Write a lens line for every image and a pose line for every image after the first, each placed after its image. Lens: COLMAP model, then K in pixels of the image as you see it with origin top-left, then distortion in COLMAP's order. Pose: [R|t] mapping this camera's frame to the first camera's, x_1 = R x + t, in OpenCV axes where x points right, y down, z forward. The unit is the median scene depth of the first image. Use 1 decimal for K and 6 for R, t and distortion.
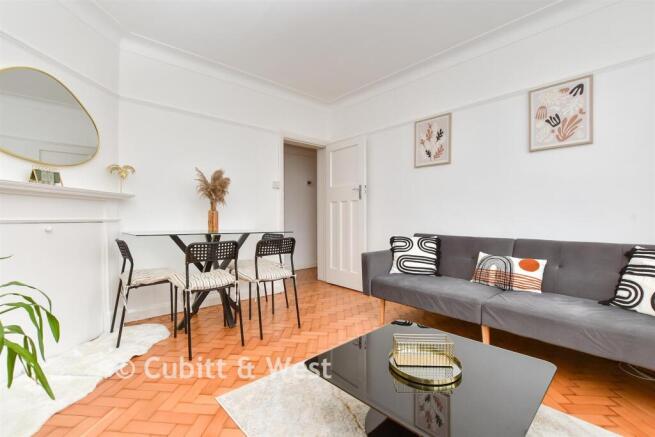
lens RADIAL K [[288.1, 0, 328.0], [0, 288.1, 217.1], [0, 0, 1]] dist [-0.020072, 0.000515]
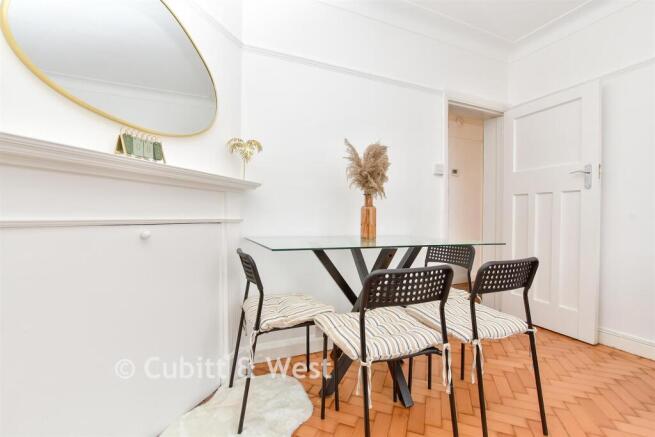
lens RADIAL K [[288.1, 0, 328.0], [0, 288.1, 217.1], [0, 0, 1]] dist [-0.020072, 0.000515]
pose [[0.949688, 0.006980, -0.313120, -0.328725], [-0.007120, 0.999974, 0.000695, 0.001022], [0.313117, 0.001570, 0.949713, 0.421402]]
